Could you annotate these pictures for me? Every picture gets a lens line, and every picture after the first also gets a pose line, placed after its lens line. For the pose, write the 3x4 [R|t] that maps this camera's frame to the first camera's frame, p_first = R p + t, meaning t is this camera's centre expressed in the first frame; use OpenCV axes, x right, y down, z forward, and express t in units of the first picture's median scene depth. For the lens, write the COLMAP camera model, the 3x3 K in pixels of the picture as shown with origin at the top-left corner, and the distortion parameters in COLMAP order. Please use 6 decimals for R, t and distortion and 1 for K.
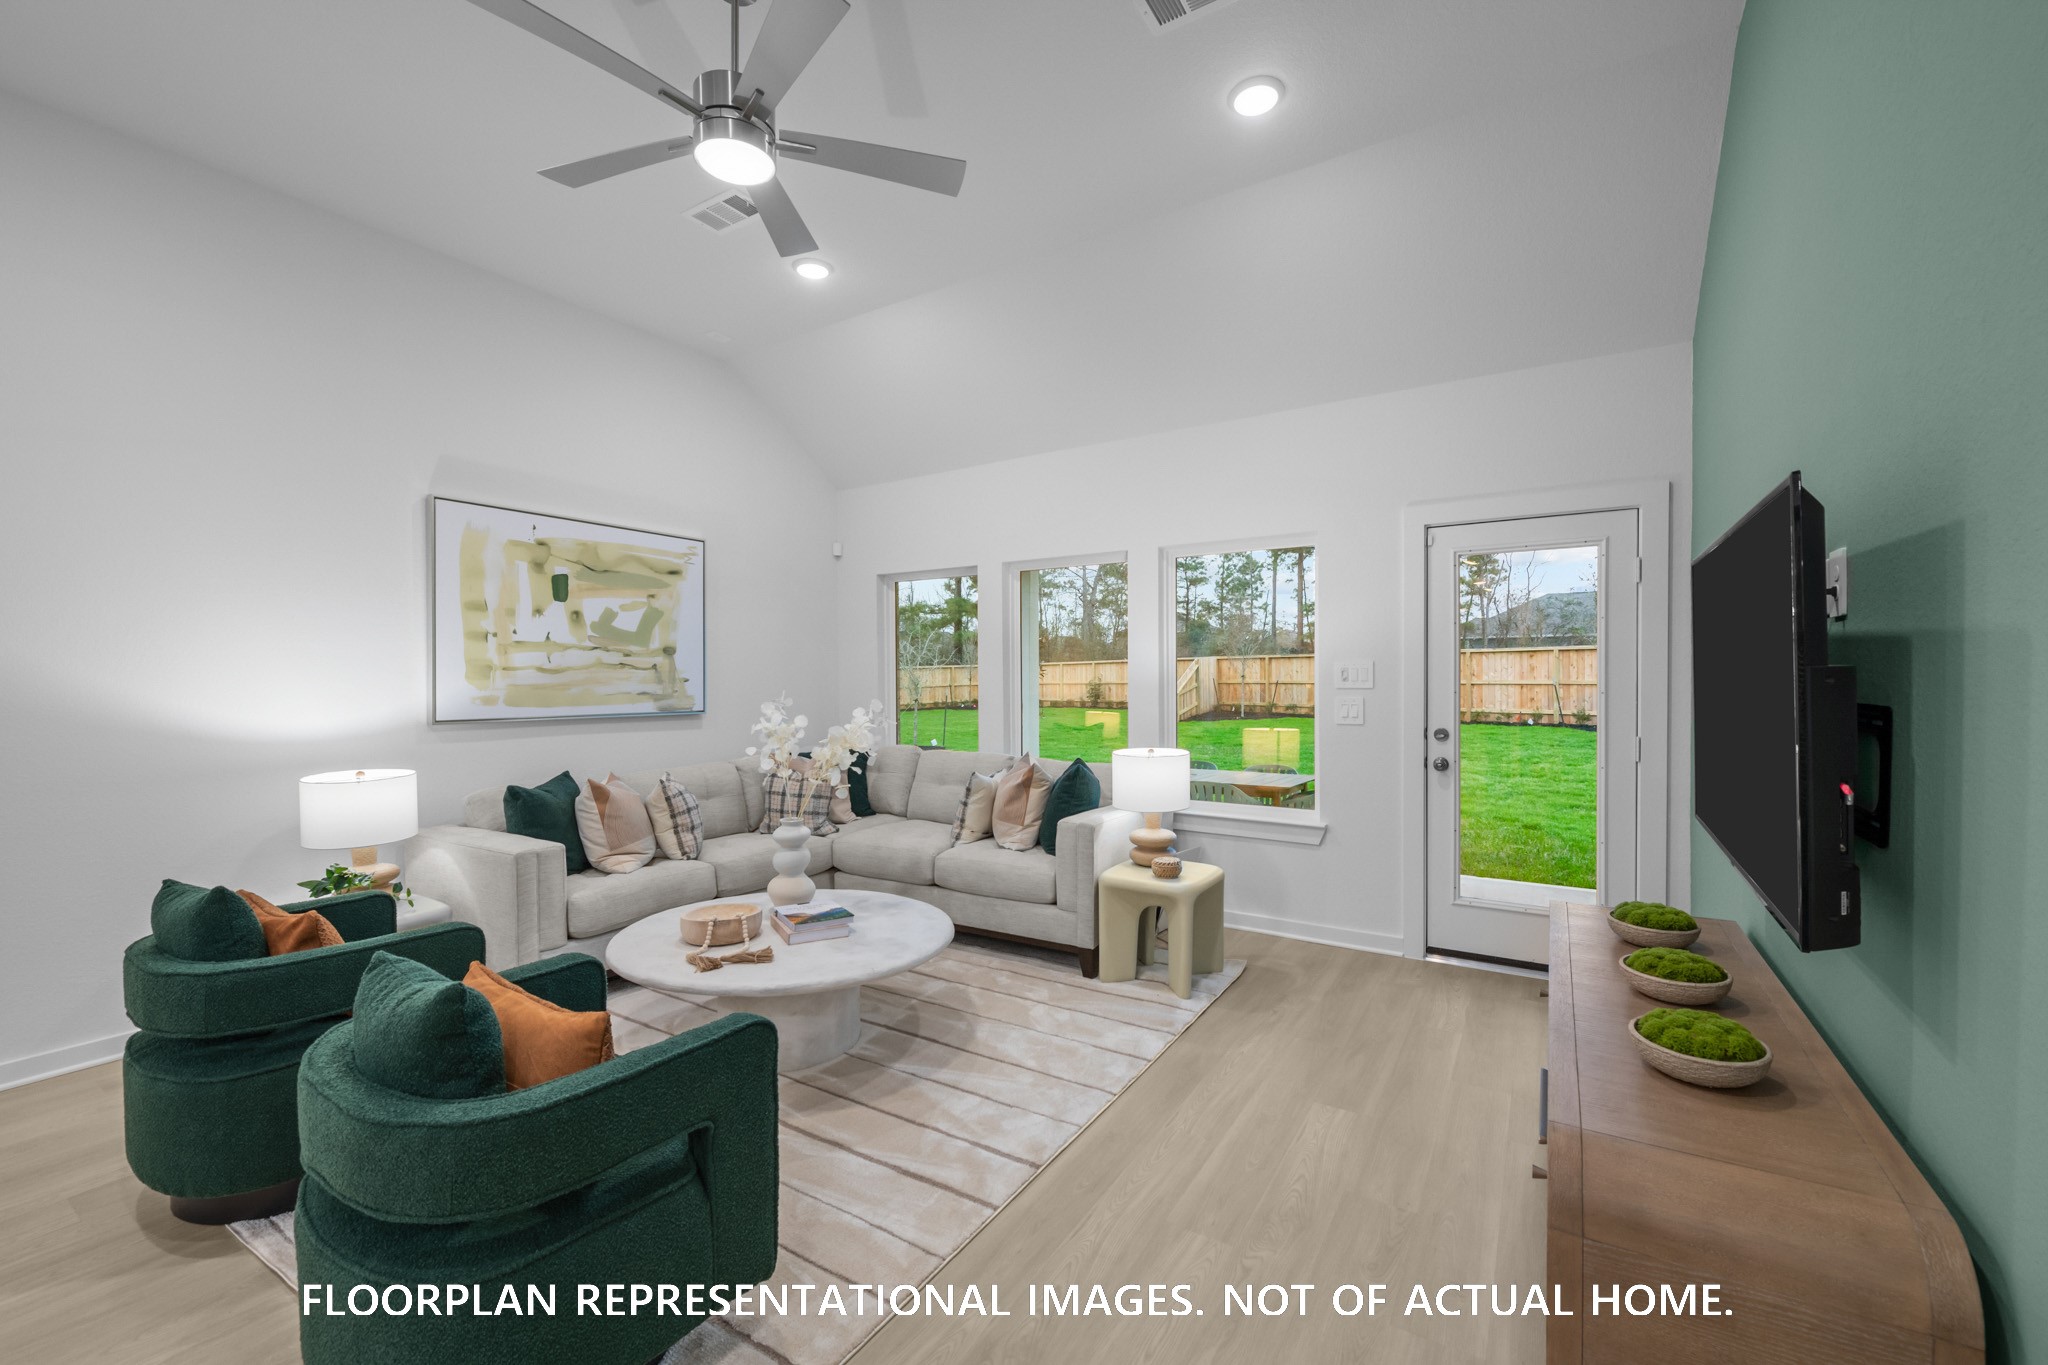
lens RADIAL K [[819.3, 0, 1021.9], [0, 819.3, 679.3], [0, 0, 1]] dist [0.001380, -0.000305]
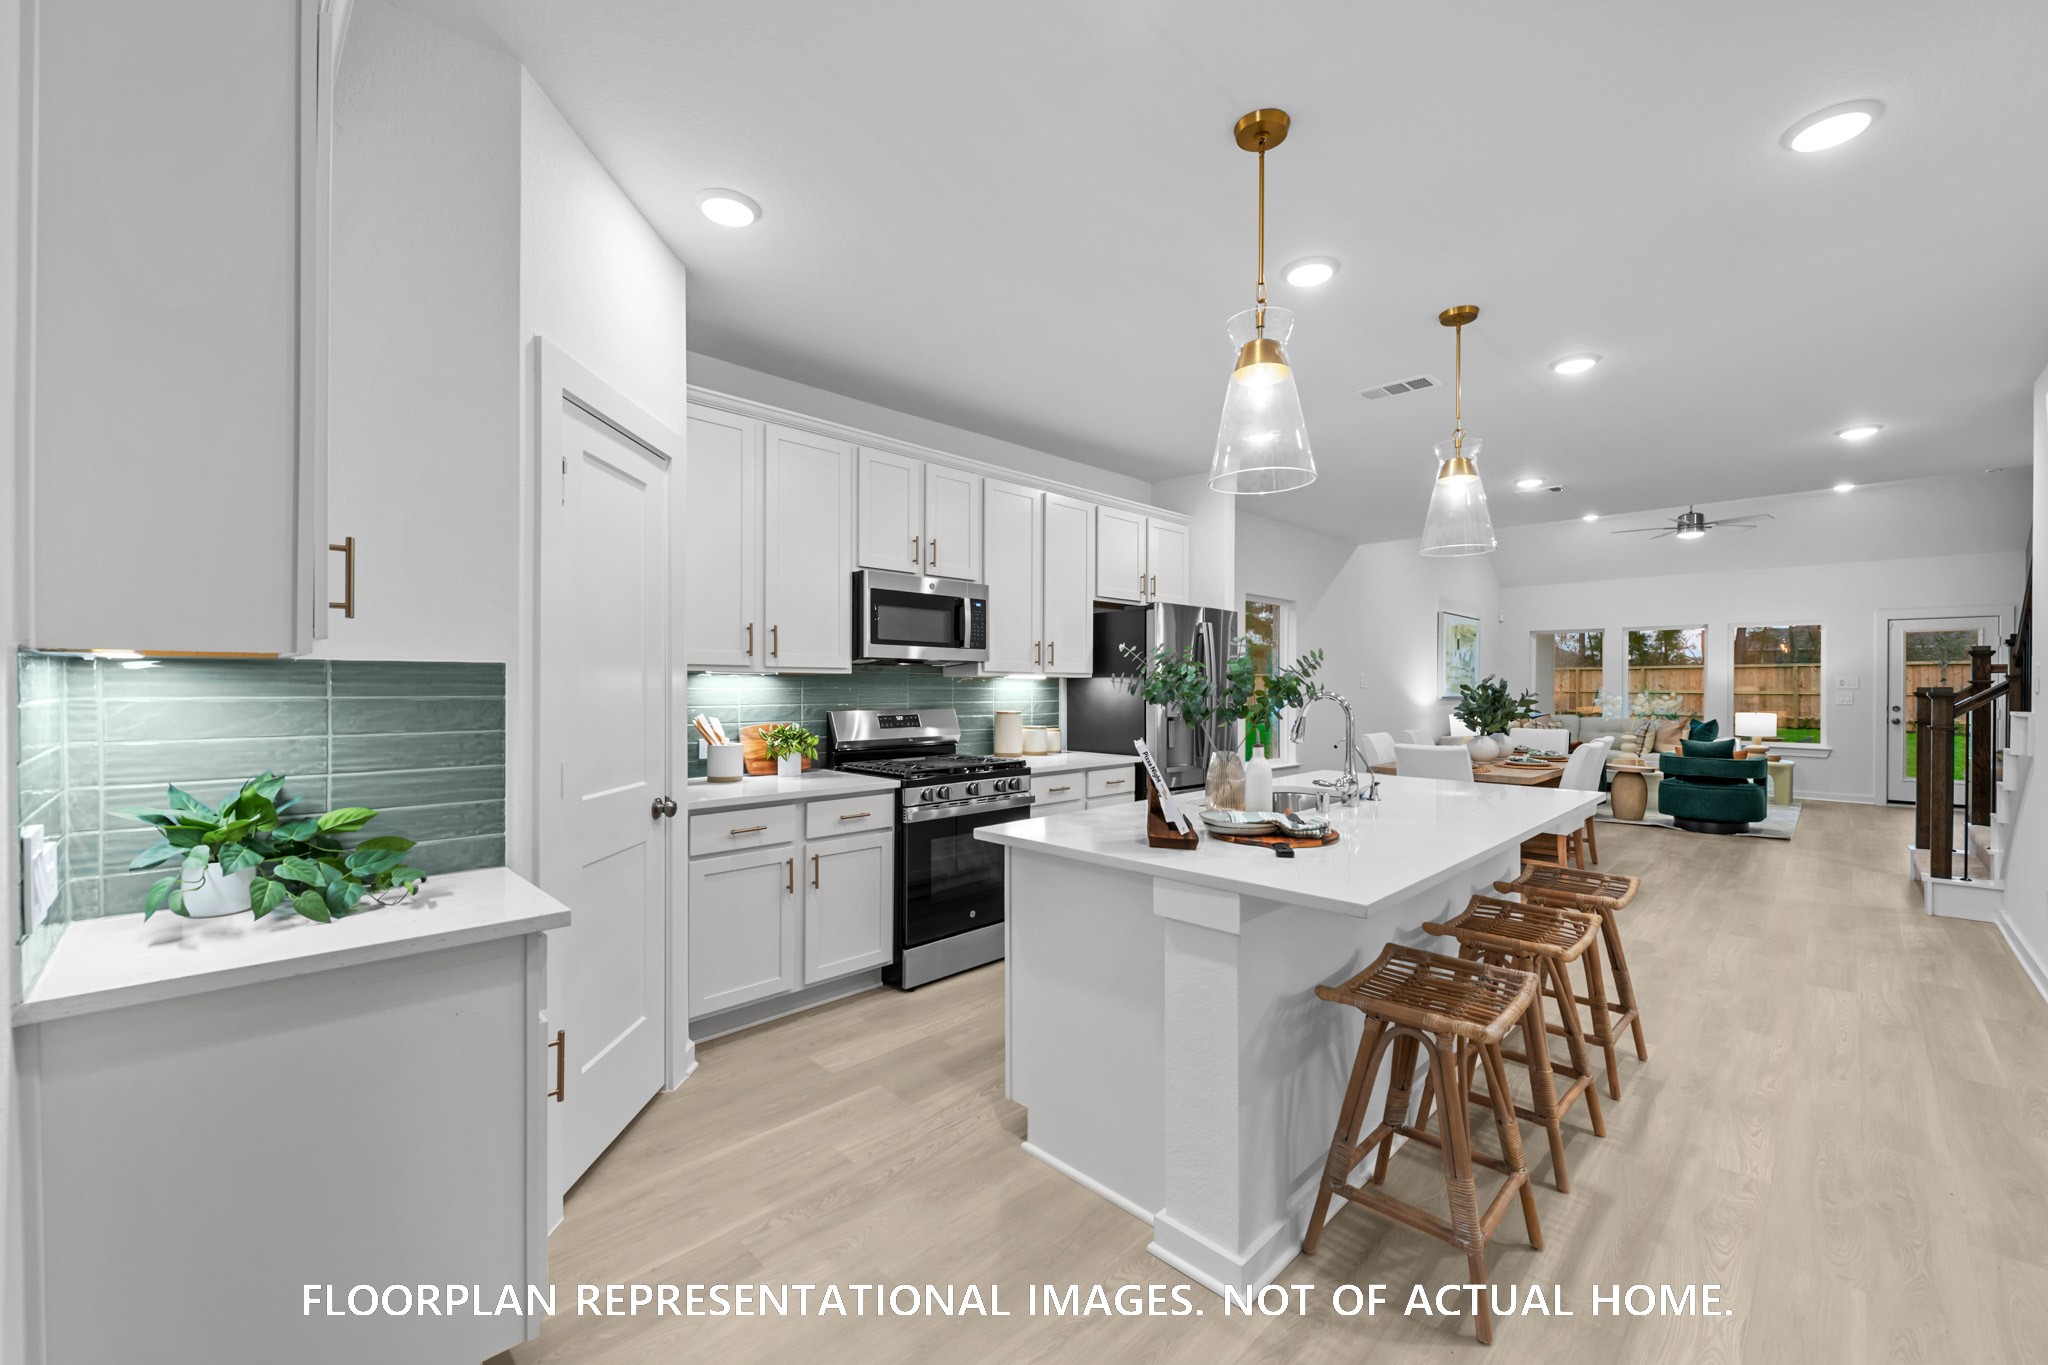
lens RADIAL K [[819.3, 0, 1034.3], [0, 819.3, 687.9], [0, 0, 1]] dist [0.001380, -0.000305]
pose [[0.977963, 0.007723, -0.208637, -1.386325], [-0.009573, 0.999923, -0.007858, 0.050257], [0.208560, 0.009682, 0.977962, -1.775300]]
